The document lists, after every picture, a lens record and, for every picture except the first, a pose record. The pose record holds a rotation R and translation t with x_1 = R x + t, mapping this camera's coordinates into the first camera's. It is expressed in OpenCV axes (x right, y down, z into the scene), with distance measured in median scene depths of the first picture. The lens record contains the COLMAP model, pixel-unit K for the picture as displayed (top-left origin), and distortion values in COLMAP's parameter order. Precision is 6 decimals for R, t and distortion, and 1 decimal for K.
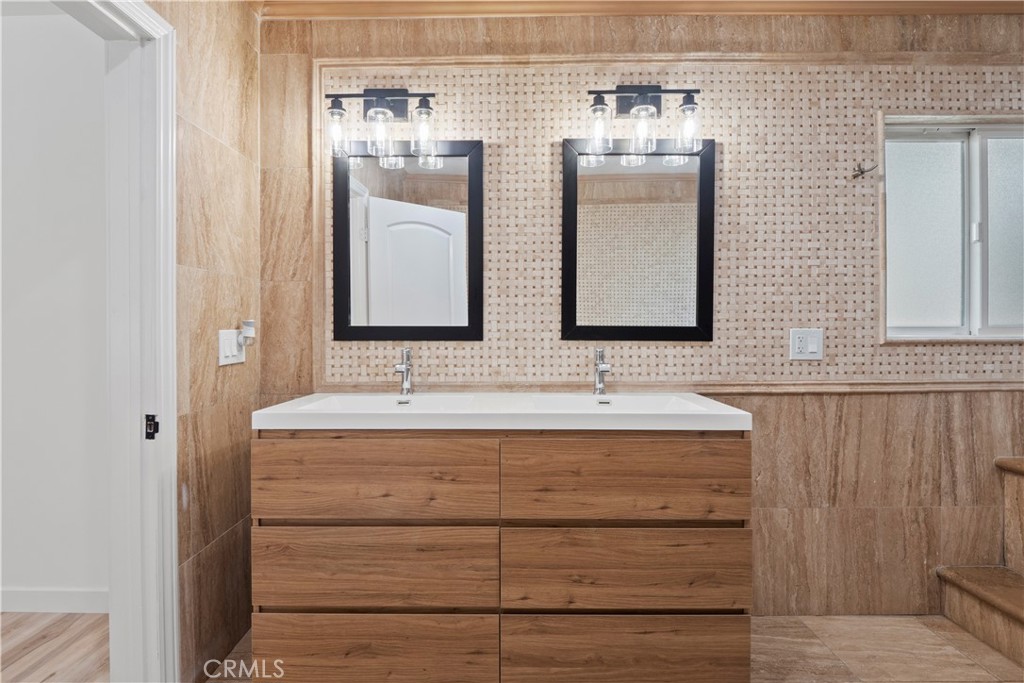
lens RADIAL K [[503.0, 0, 507.8], [0, 503.0, 327.9], [0, 0, 1]] dist [-0.002420, -0.007948]
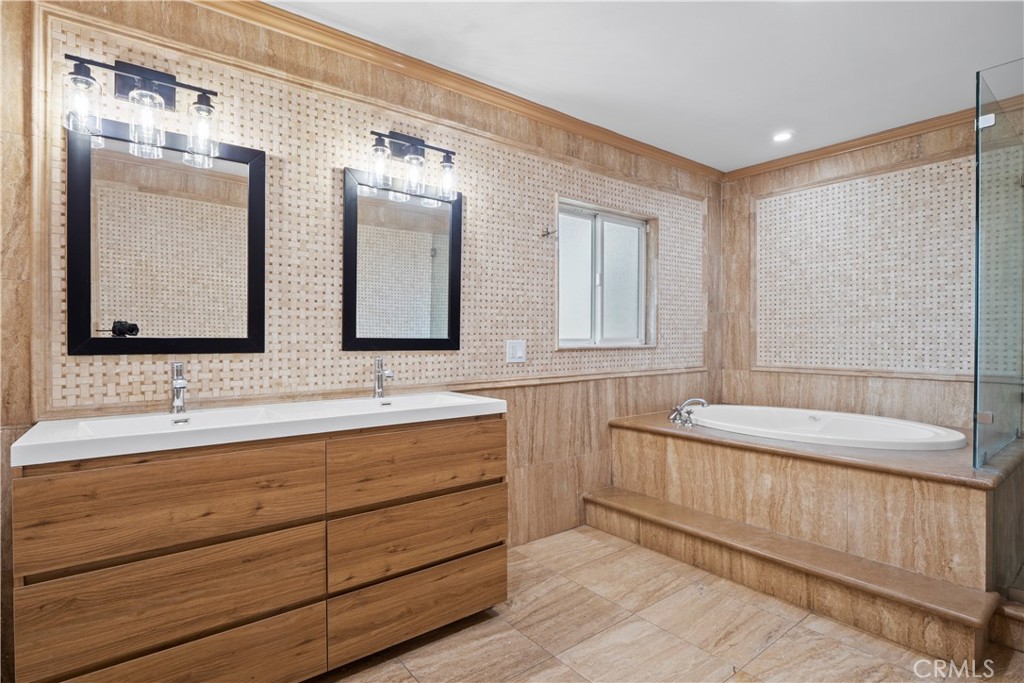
lens RADIAL K [[501.5, 0, 512.0], [0, 501.5, 341.5], [0, 0, 1]] dist [-0.000091, -0.008975]
pose [[0.782476, -0.002280, 0.622677, -0.283116], [-0.000969, 0.999988, 0.004879, -0.001873], [-0.622680, -0.004421, 0.782464, -0.082398]]
